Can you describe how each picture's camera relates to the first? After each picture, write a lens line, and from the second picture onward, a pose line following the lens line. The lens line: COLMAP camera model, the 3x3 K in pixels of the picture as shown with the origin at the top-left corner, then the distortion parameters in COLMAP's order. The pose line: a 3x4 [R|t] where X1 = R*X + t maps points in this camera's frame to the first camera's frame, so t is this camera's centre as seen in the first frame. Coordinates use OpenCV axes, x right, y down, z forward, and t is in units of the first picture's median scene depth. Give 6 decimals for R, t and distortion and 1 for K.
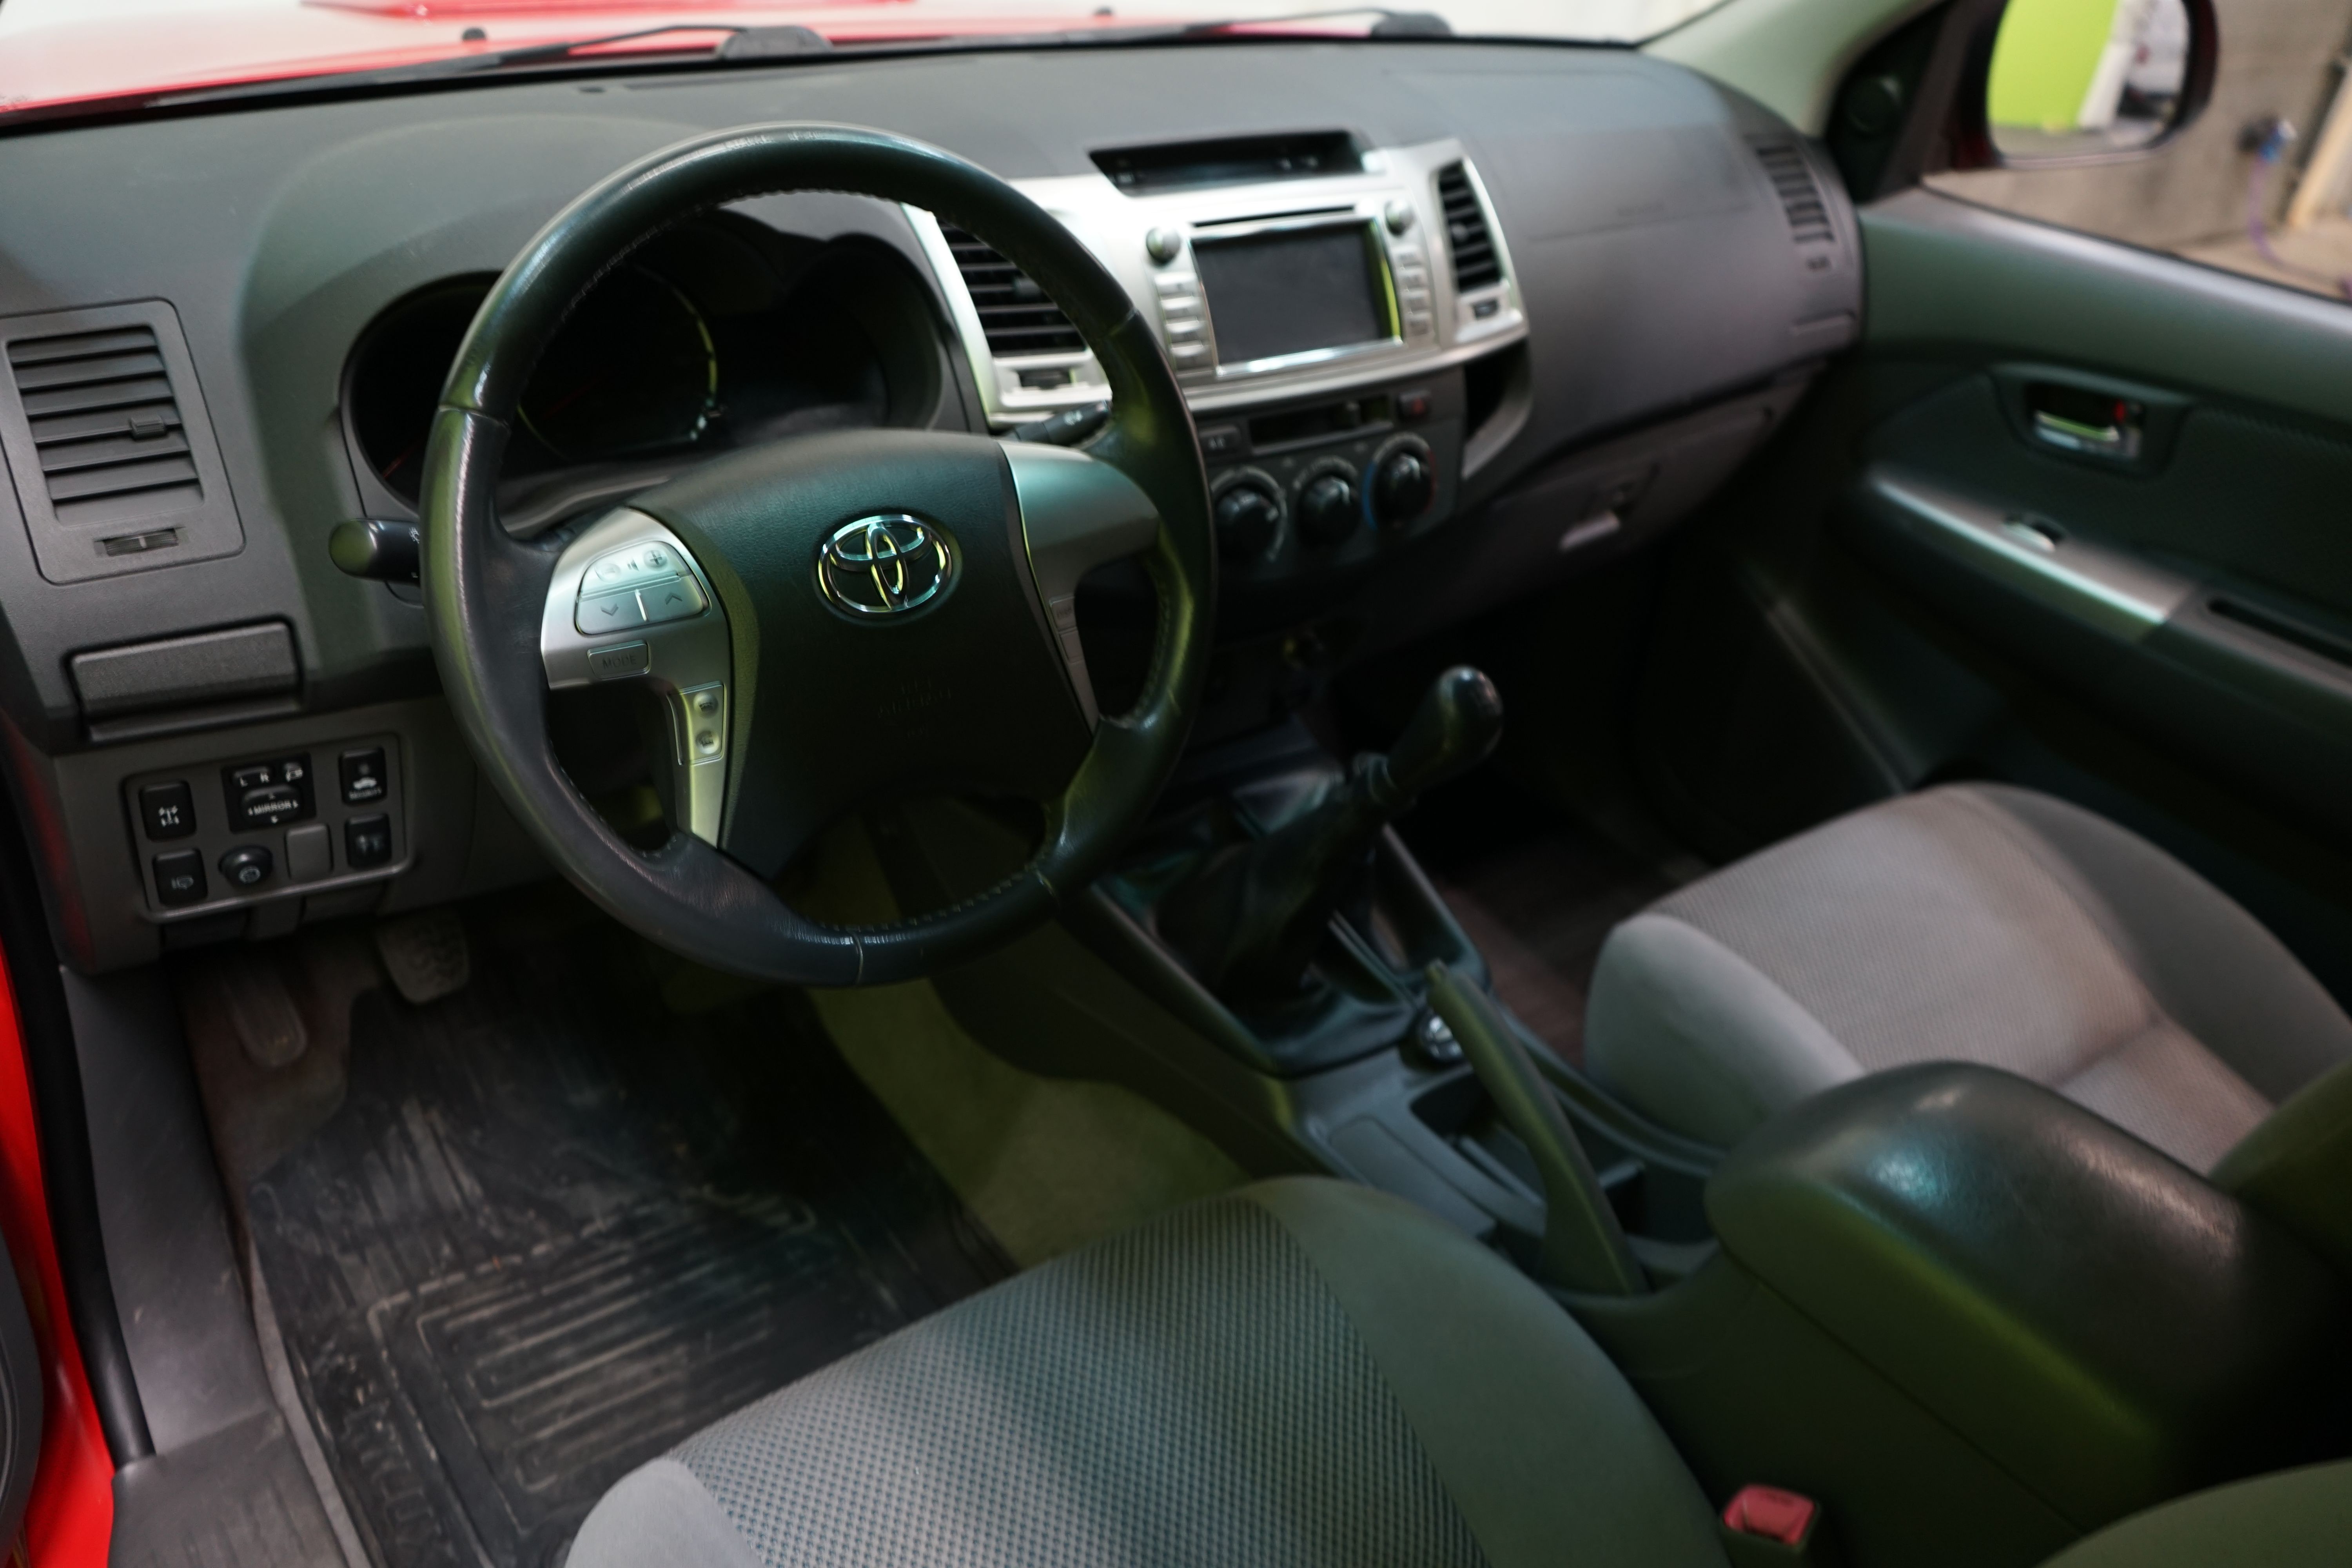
lens RADIAL K [[1887.6, 0, 1177.7], [0, 1887.6, 774.8], [0, 0, 1]] dist [0.000905, -0.012152]
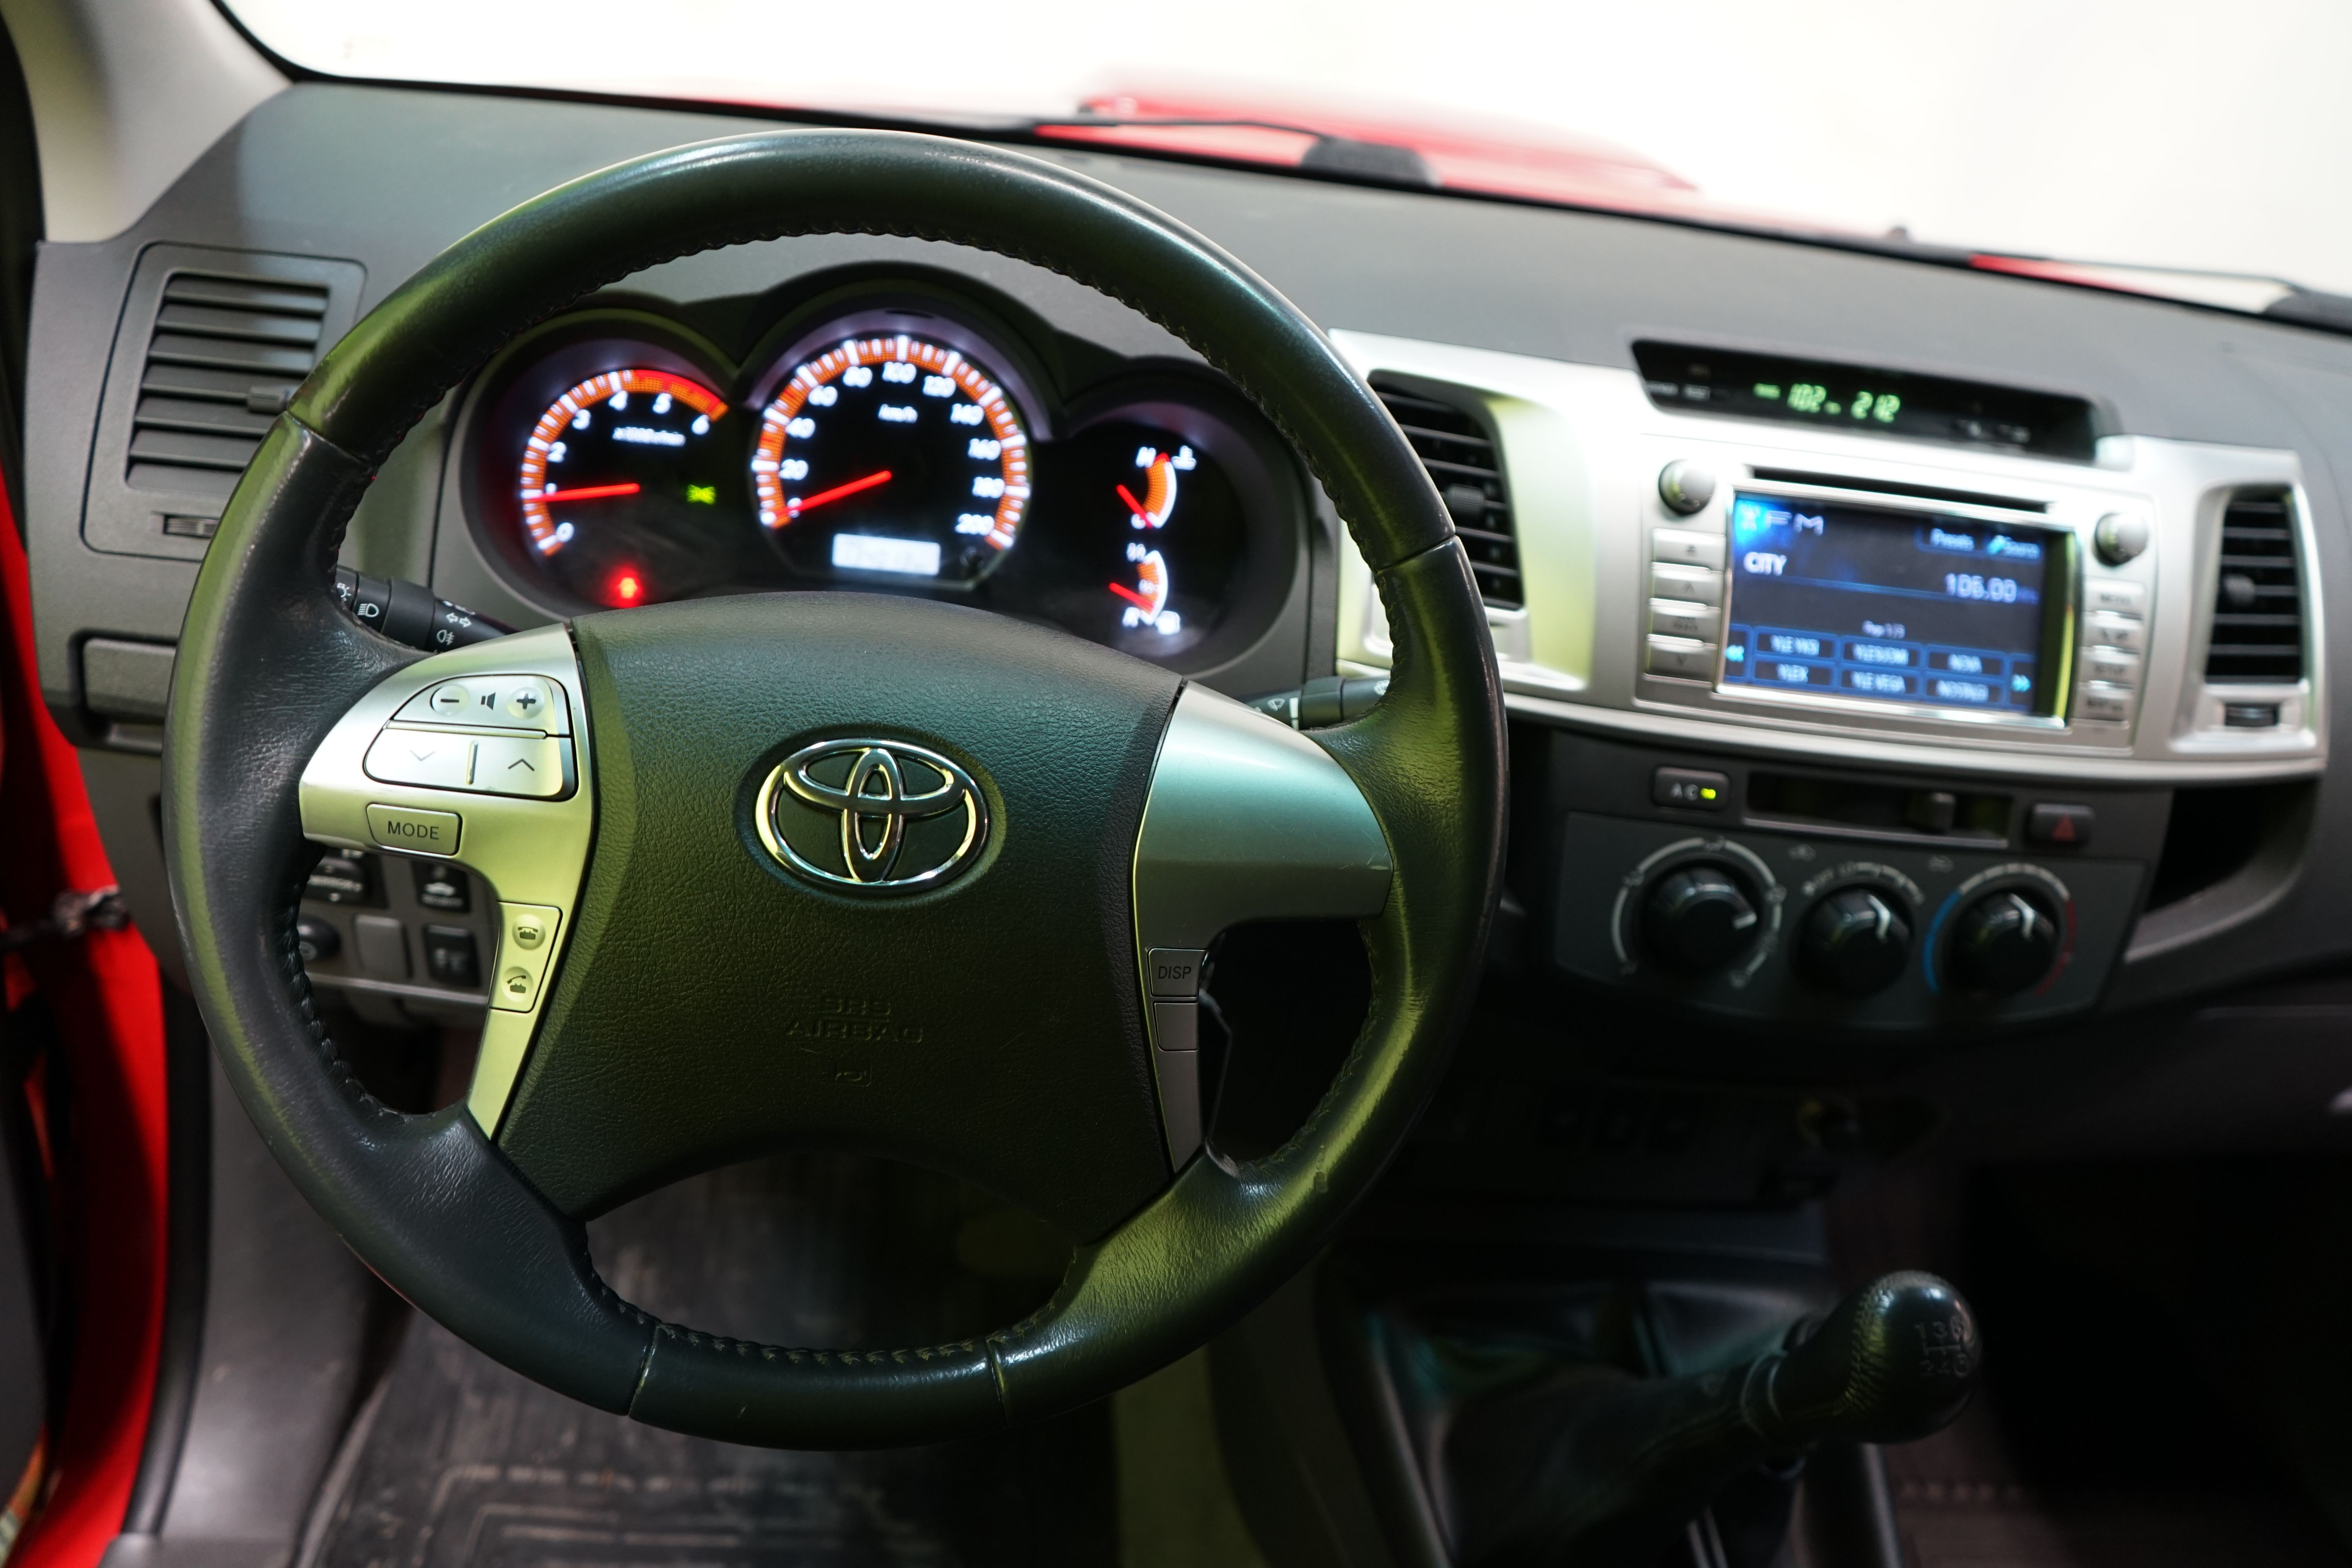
lens RADIAL K [[1887.6, 0, 1180.7], [0, 1887.6, 787.0], [0, 0, 1]] dist [0.000905, -0.012152]
pose [[0.858126, 0.280432, -0.430089, 0.141613], [-0.327512, 0.944087, -0.037885, -0.088620], [0.395418, 0.173369, 0.901991, 0.315796]]
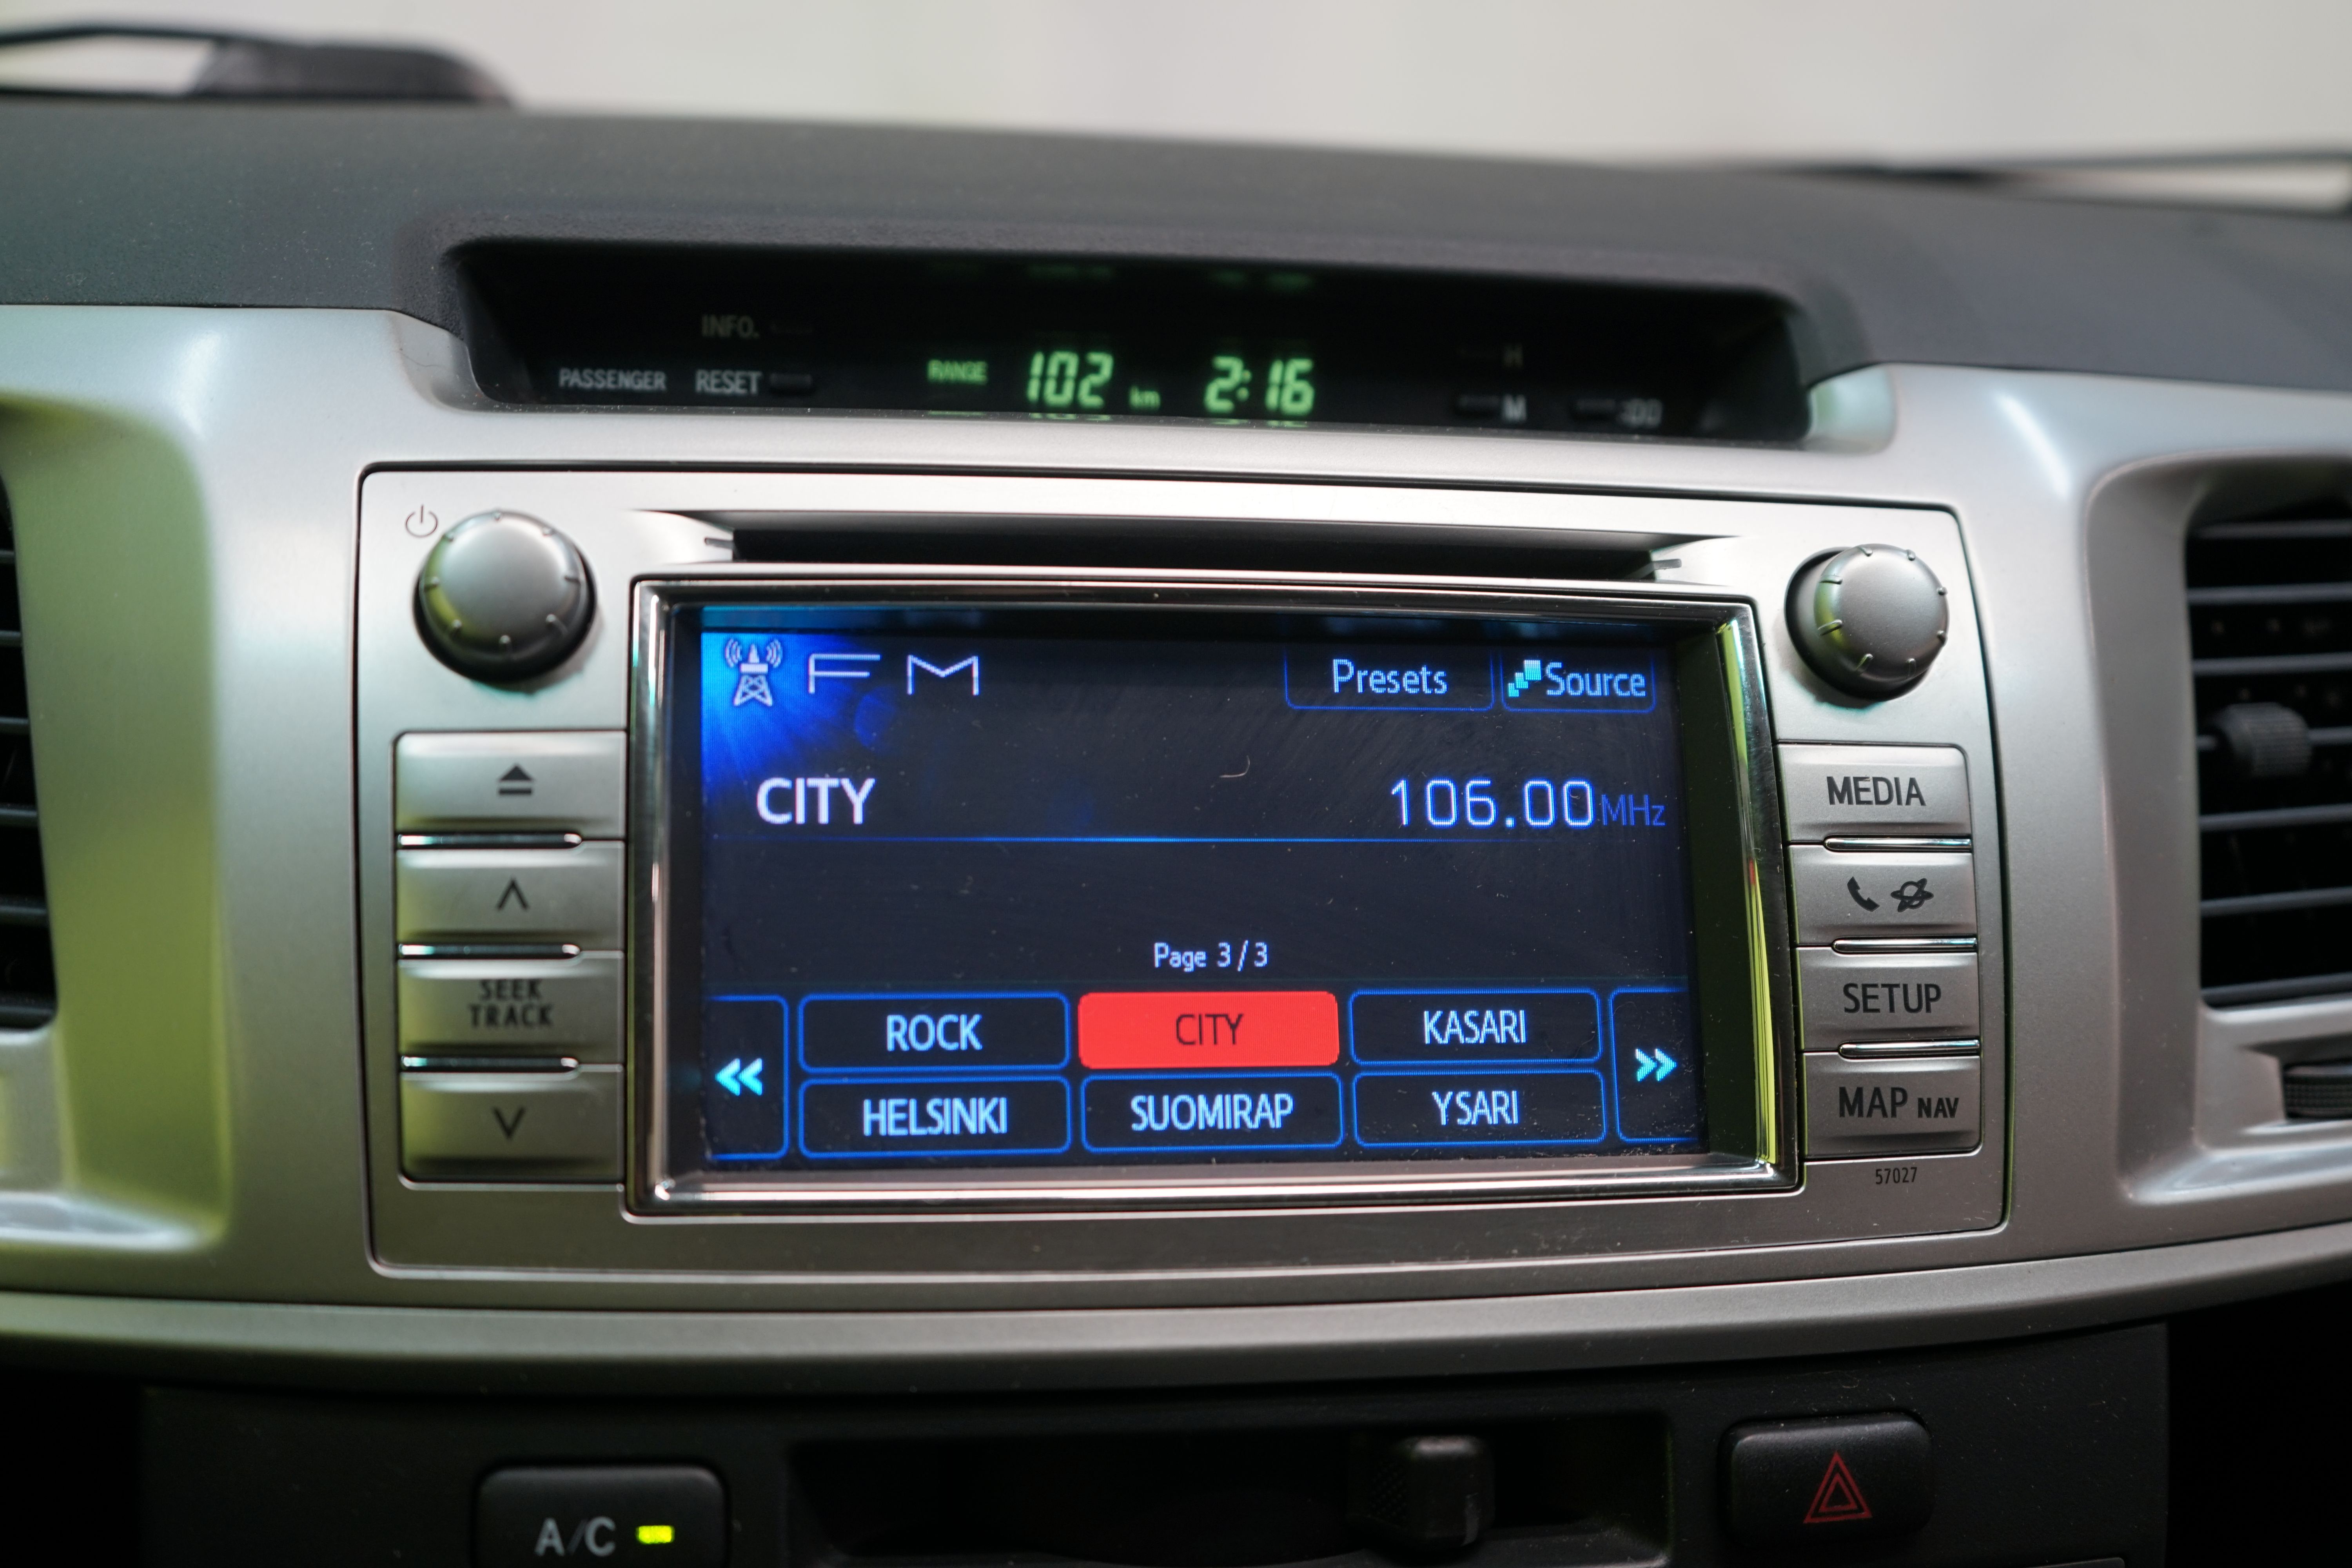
lens RADIAL K [[2660.1, 0, 1178.8], [0, 2660.1, 797.7], [0, 0, 1]] dist [-0.013404, 0.000000]
pose [[0.886251, 0.098722, -0.452563, 0.187875], [-0.217413, 0.951372, -0.218227, -0.189379], [0.409012, 0.291797, 0.864618, 0.700623]]
